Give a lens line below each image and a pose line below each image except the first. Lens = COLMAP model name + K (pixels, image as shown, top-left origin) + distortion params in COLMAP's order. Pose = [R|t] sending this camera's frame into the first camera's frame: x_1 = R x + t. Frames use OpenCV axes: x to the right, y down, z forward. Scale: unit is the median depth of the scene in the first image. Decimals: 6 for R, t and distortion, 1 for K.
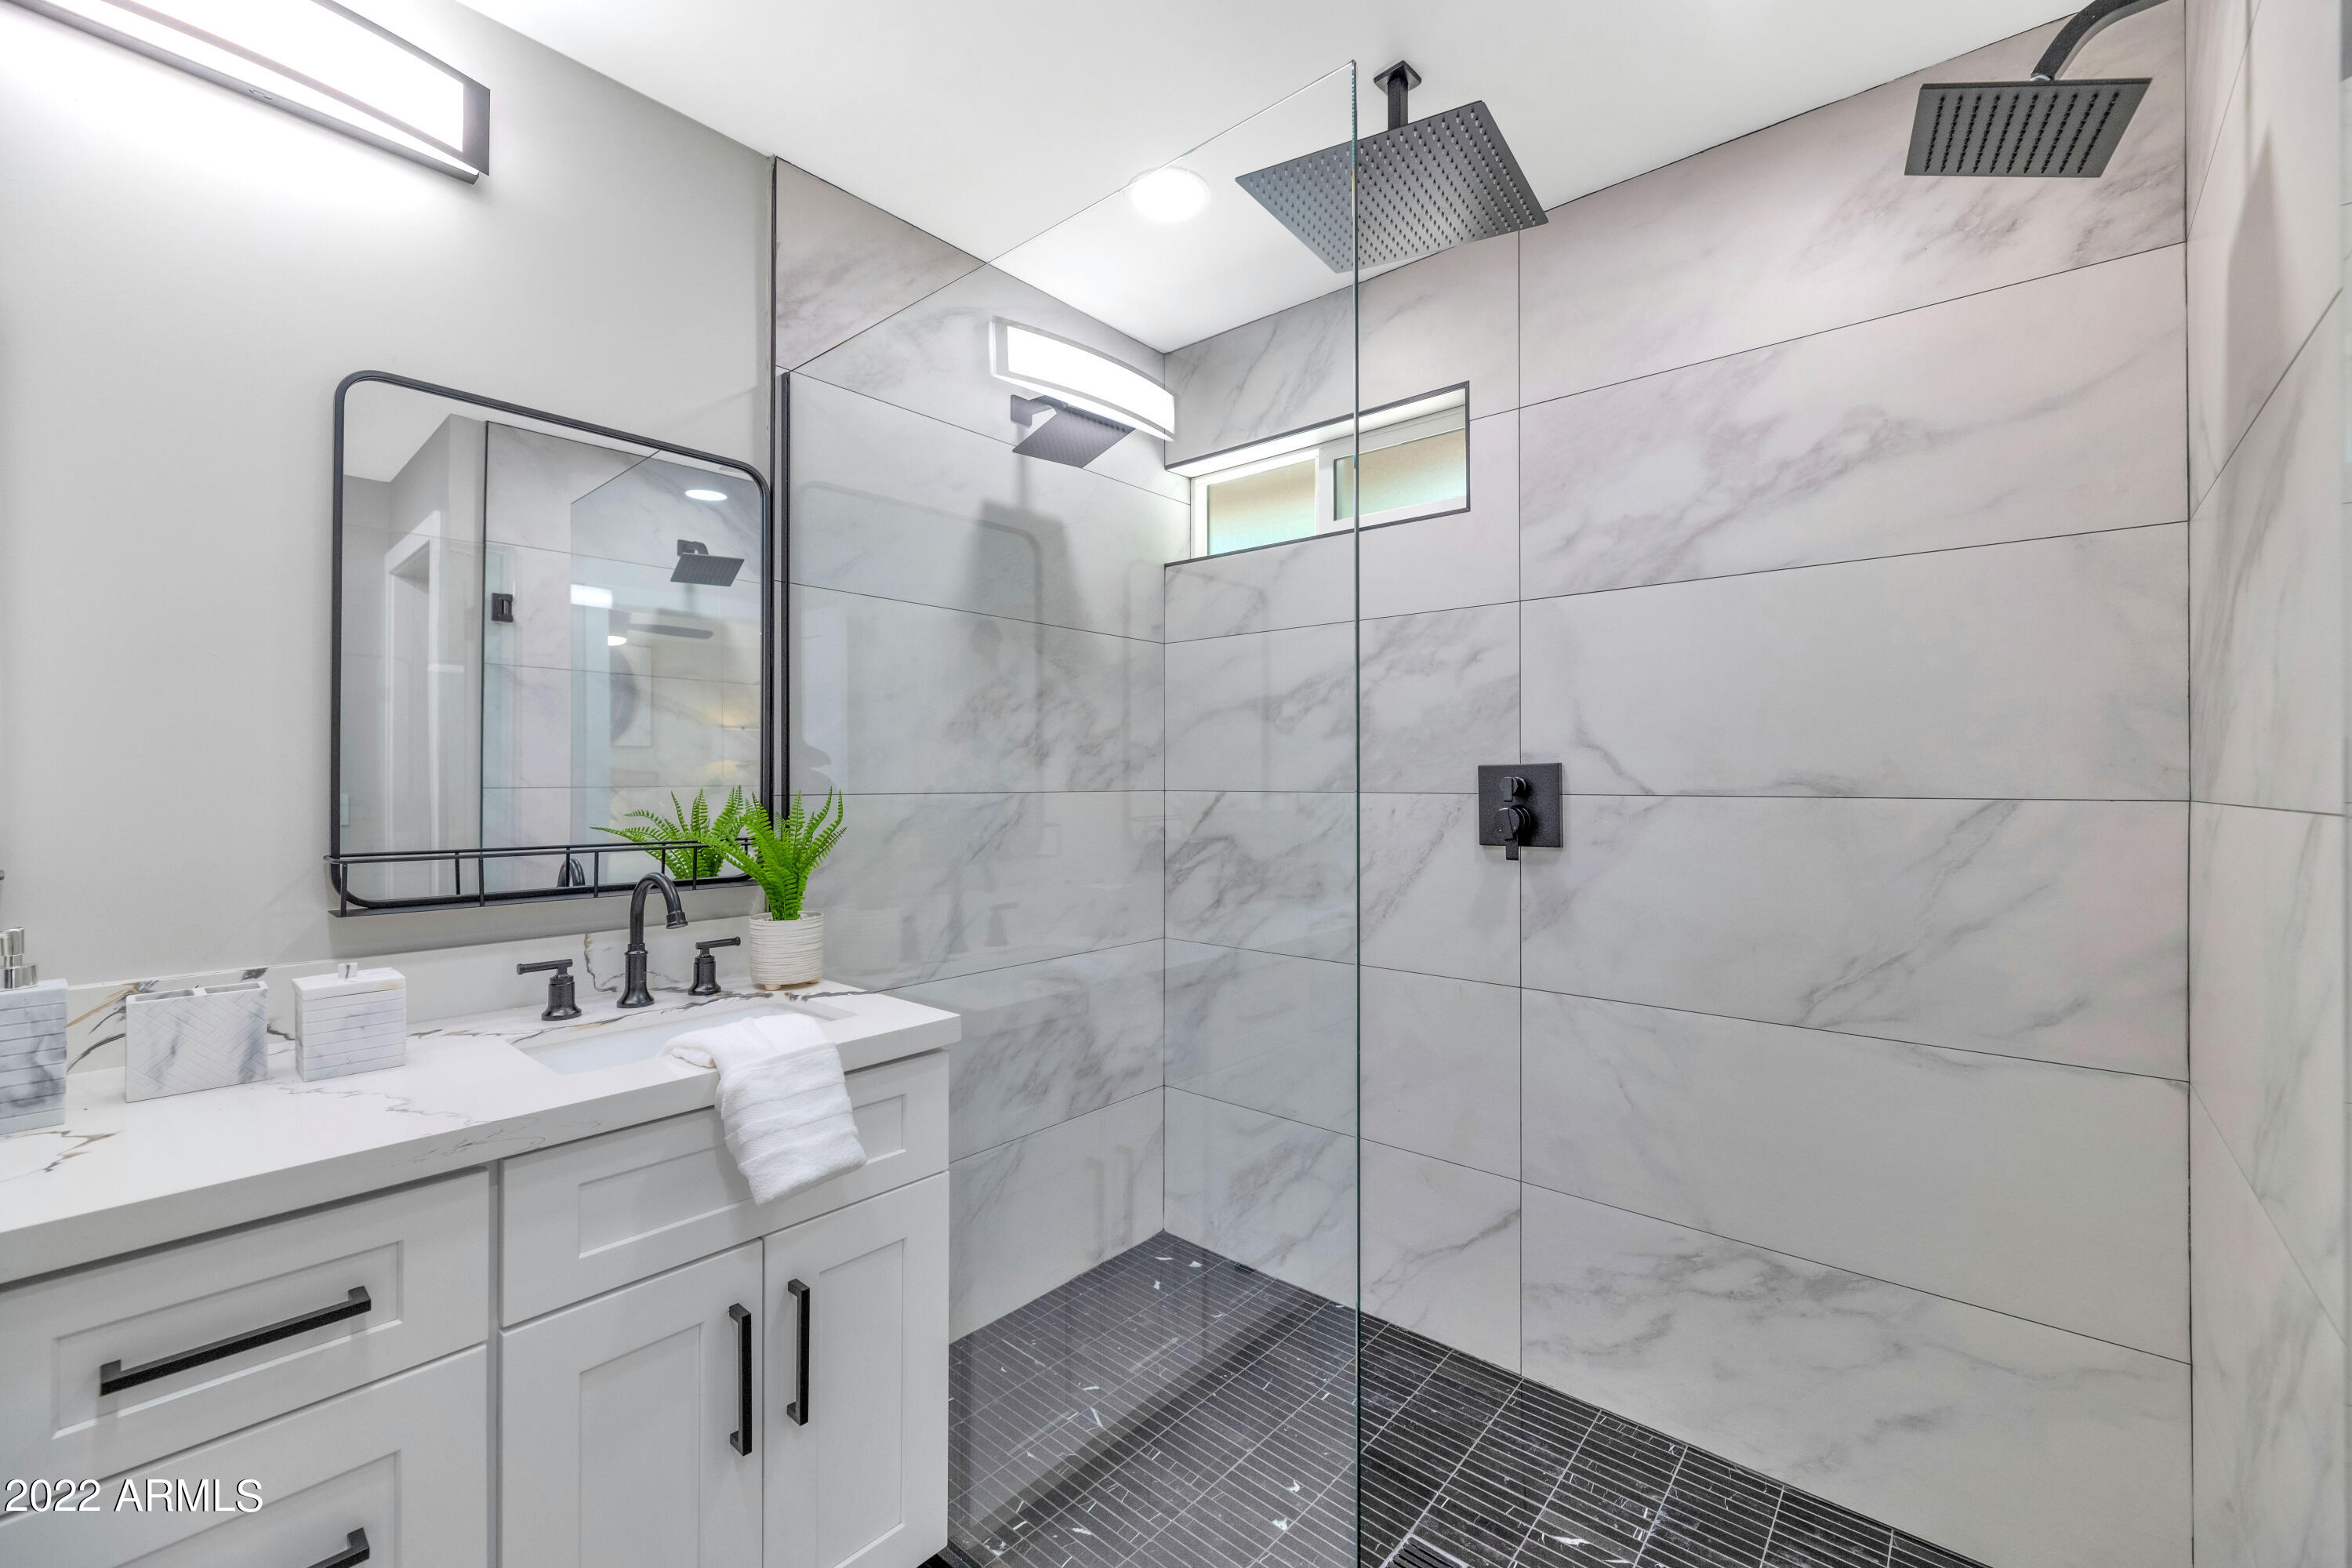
lens RADIAL K [[936.2, 0, 1176.0], [0, 936.2, 784.0], [0, 0, 1]] dist [-0.000872, -0.000779]
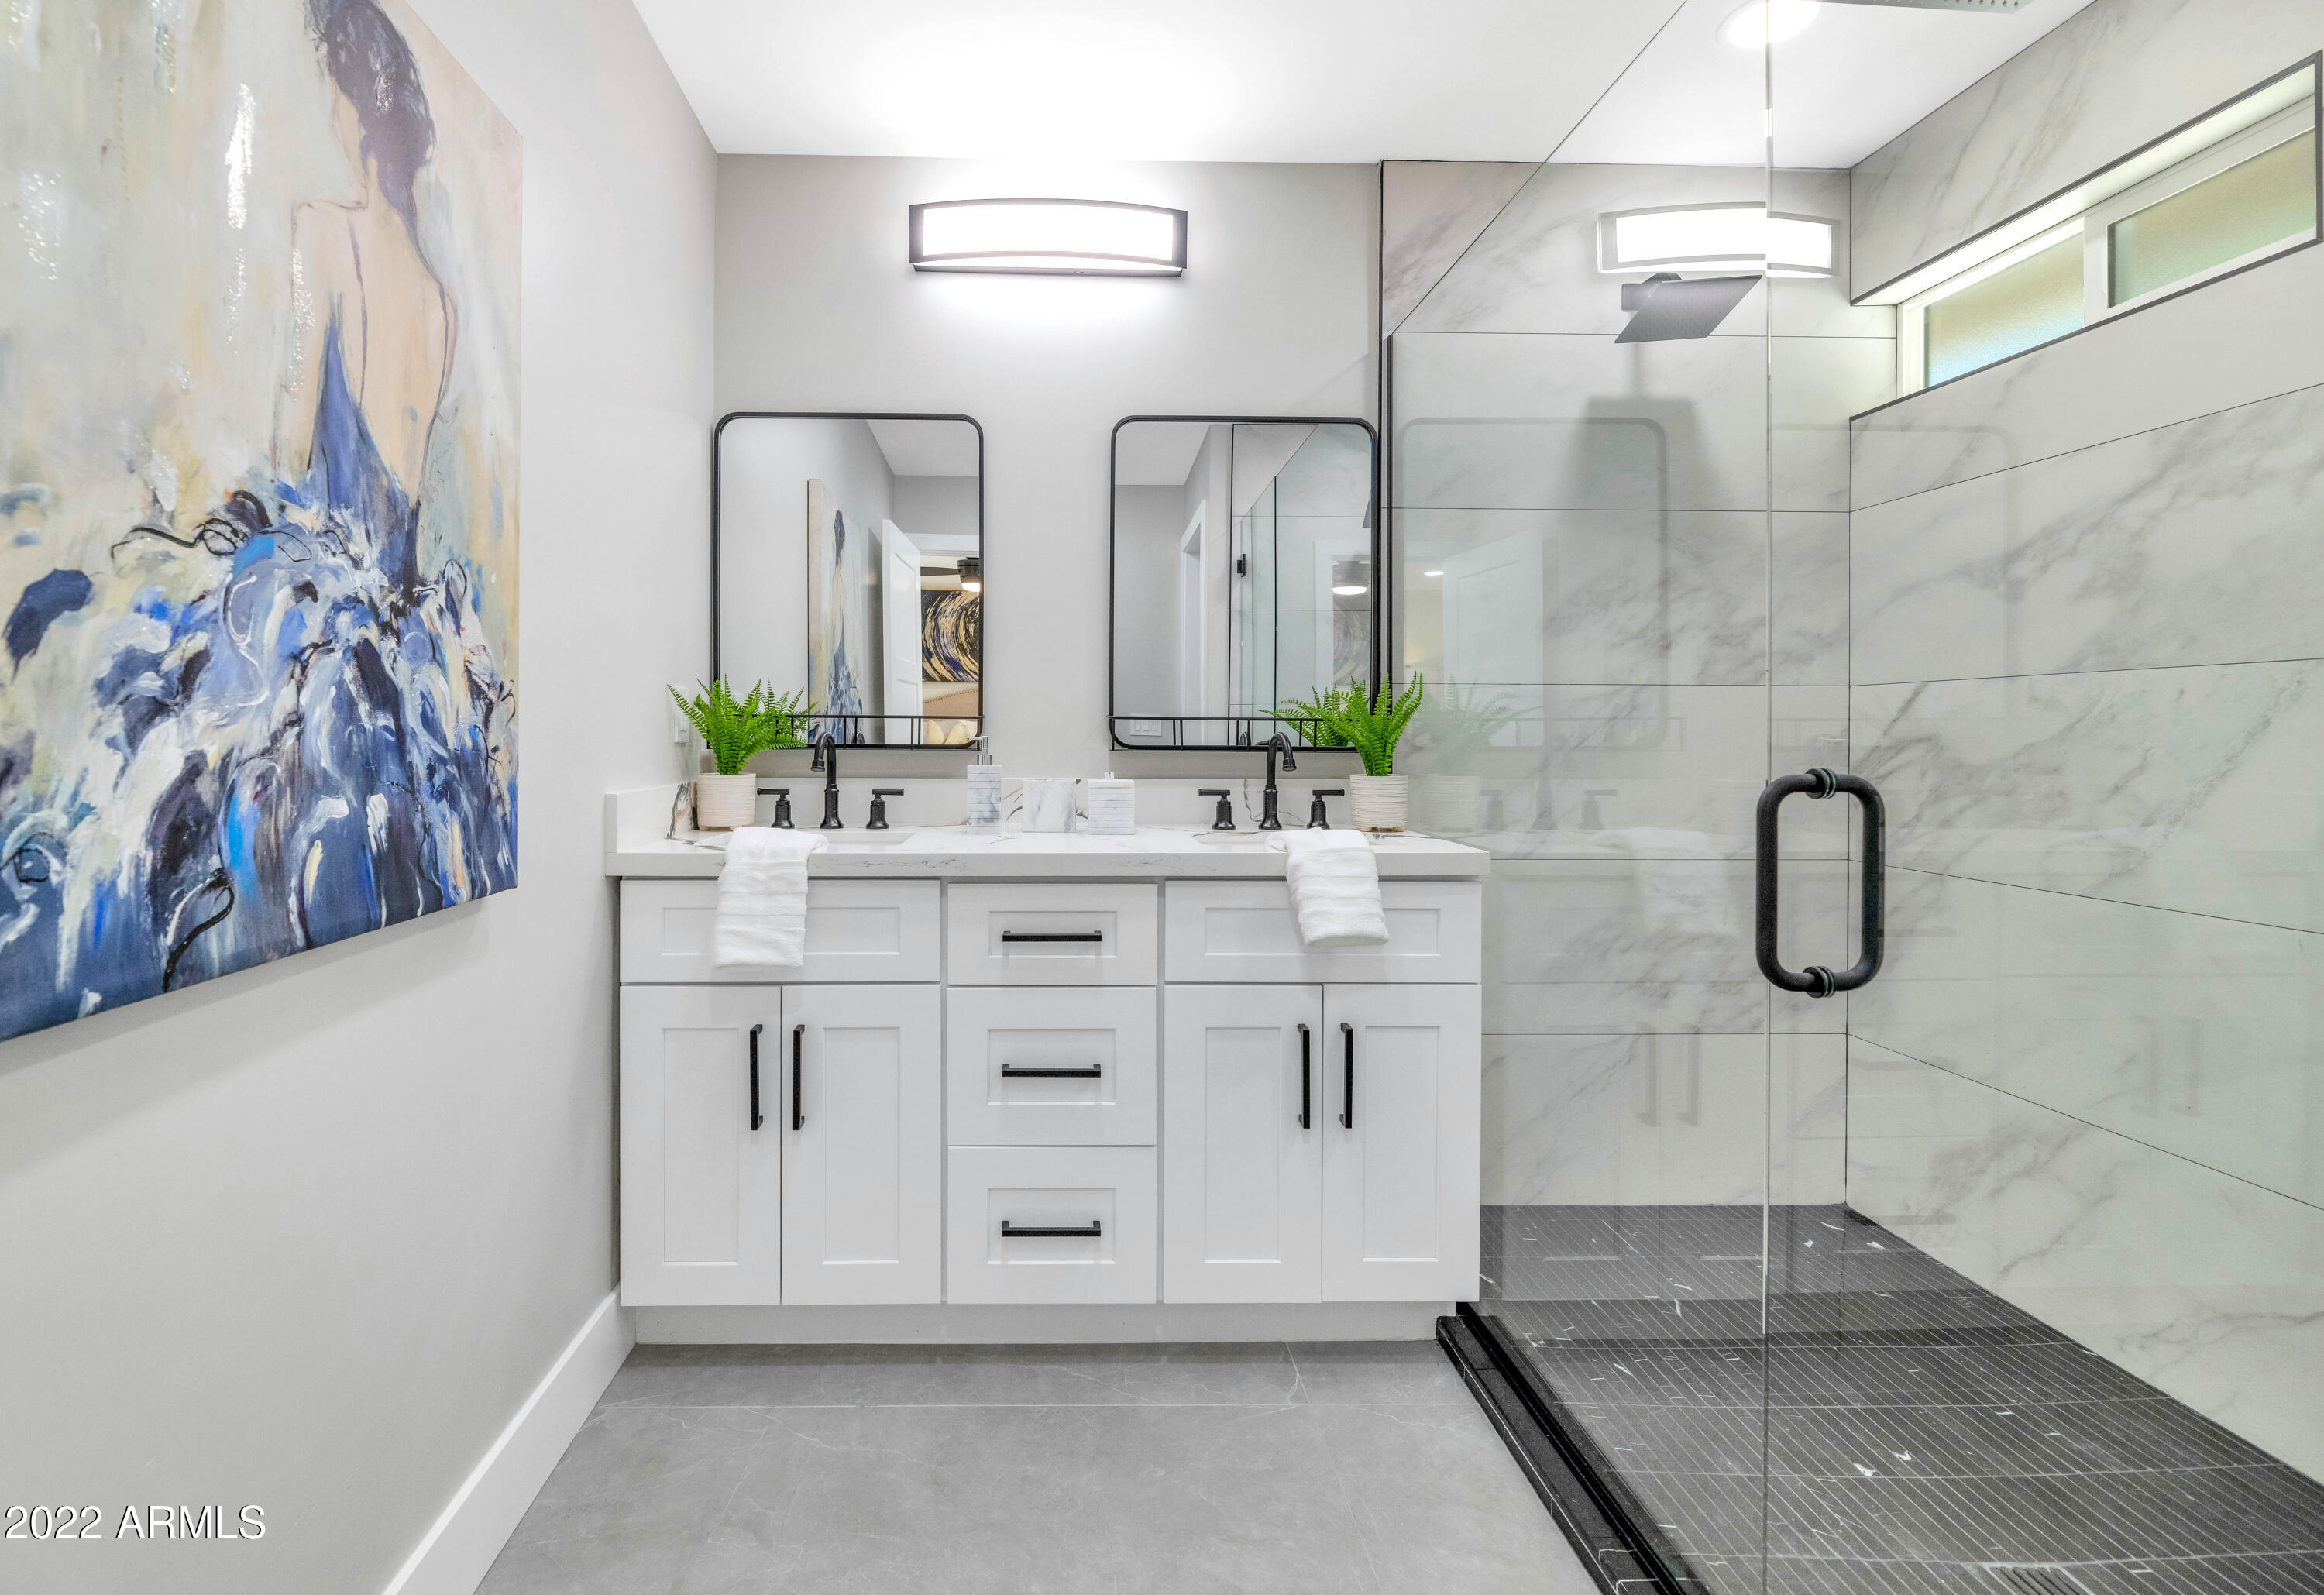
lens RADIAL K [[1203.0, 0, 1162.0], [0, 1203.0, 797.5], [0, 0, 1]] dist [0.000748, 0.000770]
pose [[0.696514, 0.007760, -0.717501, 0.410072], [-0.000547, 0.999947, 0.010283, 0.118313], [0.717543, -0.006770, 0.696481, -0.249343]]
